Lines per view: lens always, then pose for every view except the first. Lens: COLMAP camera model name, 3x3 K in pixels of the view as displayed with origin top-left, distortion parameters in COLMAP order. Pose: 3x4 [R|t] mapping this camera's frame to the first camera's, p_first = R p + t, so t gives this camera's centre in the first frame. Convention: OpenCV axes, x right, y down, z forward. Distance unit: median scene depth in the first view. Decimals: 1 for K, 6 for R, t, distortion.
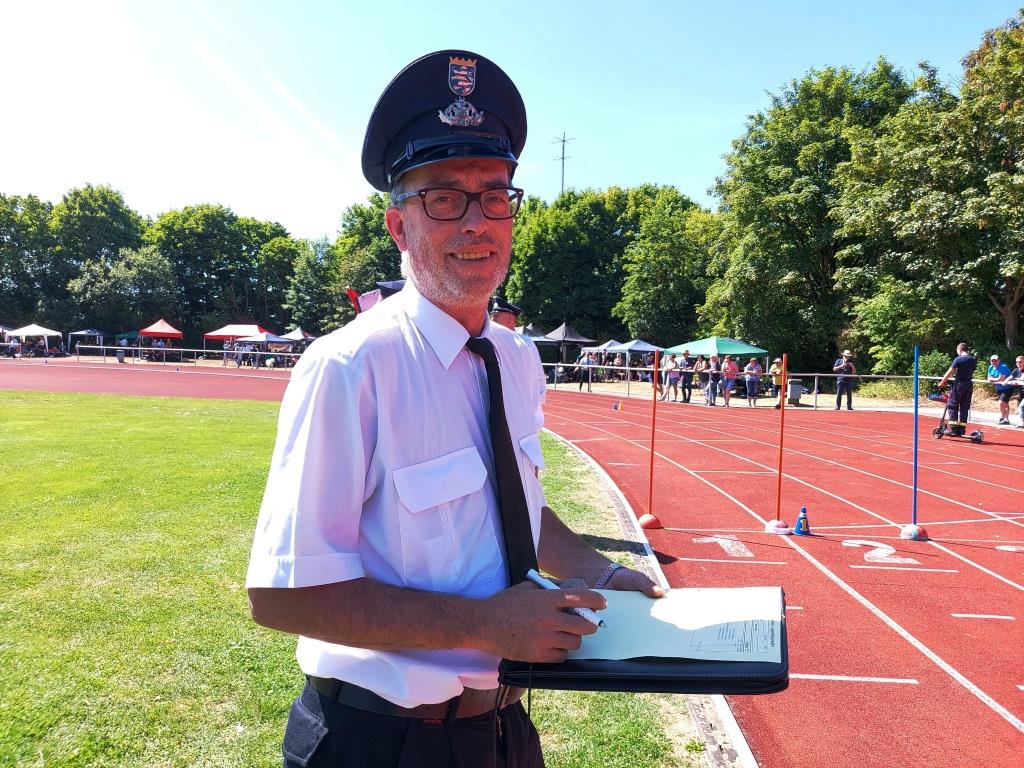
lens RADIAL K [[749.4, 0, 508.6], [0, 749.4, 394.4], [0, 0, 1]] dist [0.053298, -0.049881]
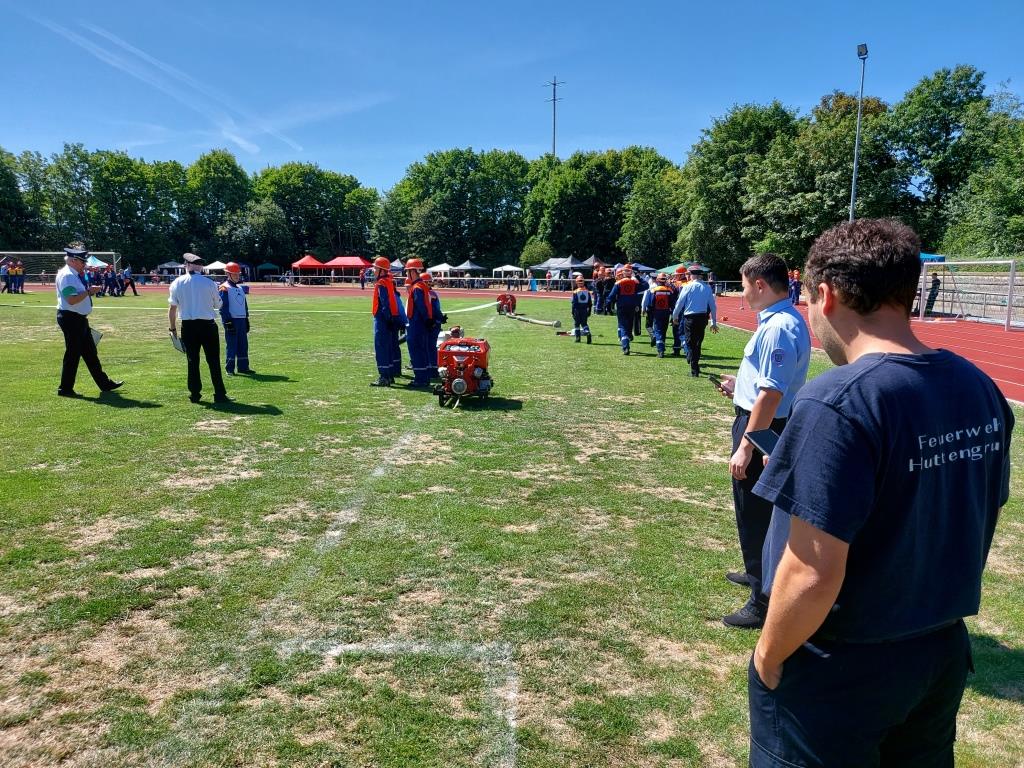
lens RADIAL K [[752.2, 0, 501.2], [0, 752.2, 394.8], [0, 0, 1]] dist [0.053587, -0.052421]
pose [[0.999138, -0.031132, 0.027450, -0.126159], [0.027891, 0.993380, 0.111440, 0.014640], [-0.030737, -0.110579, 0.993392, -0.473570]]
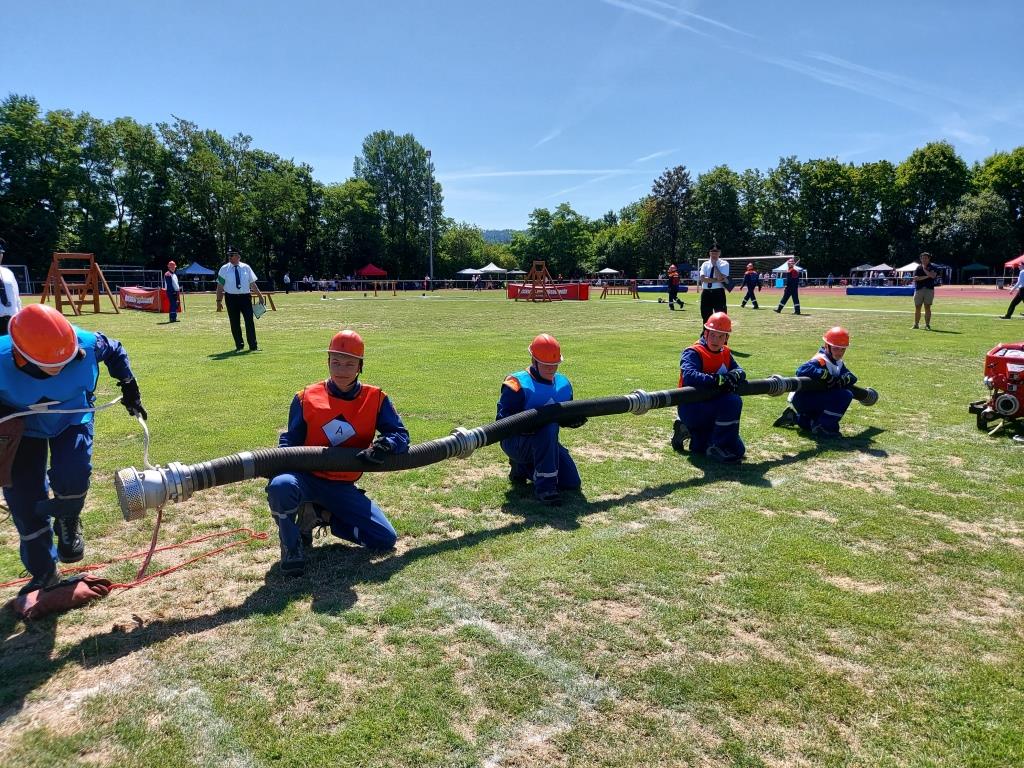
lens RADIAL K [[752.2, 0, 501.2], [0, 752.2, 394.8], [0, 0, 1]] dist [0.053587, -0.052421]
pose [[0.670689, 0.080091, -0.737402, -0.095294], [-0.011758, 0.995176, 0.097395, 0.018342], [0.741645, -0.056652, 0.668396, -0.451176]]
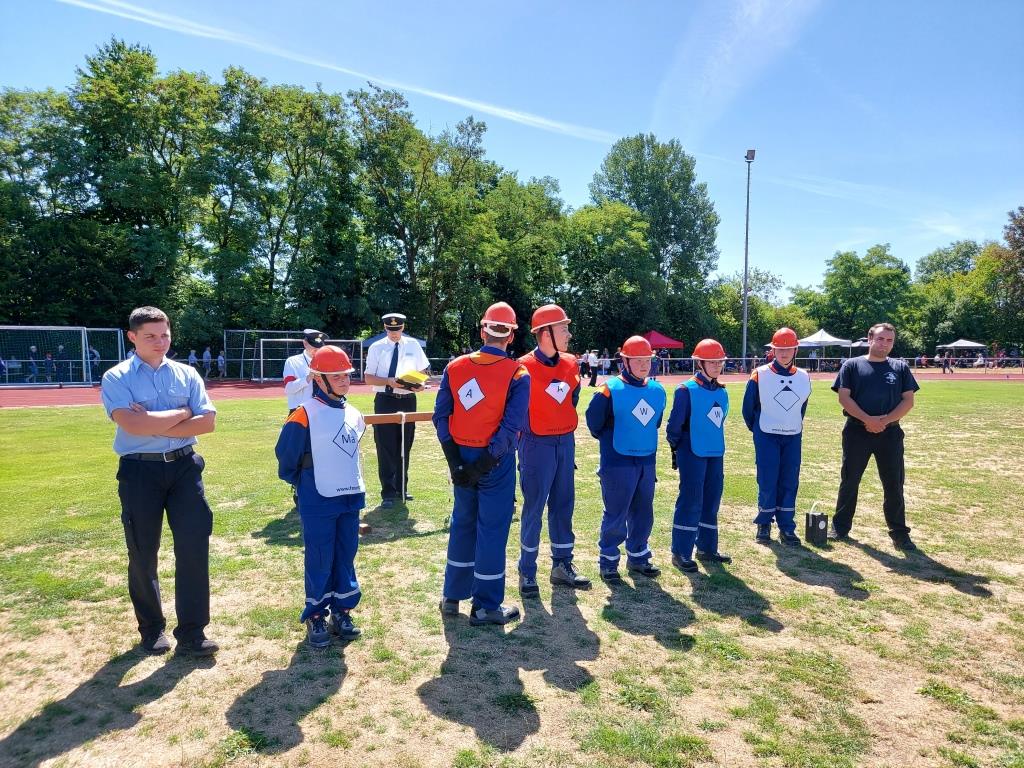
lens RADIAL K [[749.4, 0, 508.6], [0, 749.4, 394.4], [0, 0, 1]] dist [0.053298, -0.049881]
pose [[0.640180, 0.012957, -0.768116, -0.765218], [-0.019706, 0.999806, 0.000442, -0.008788], [0.767972, 0.014853, 0.640311, -0.354533]]
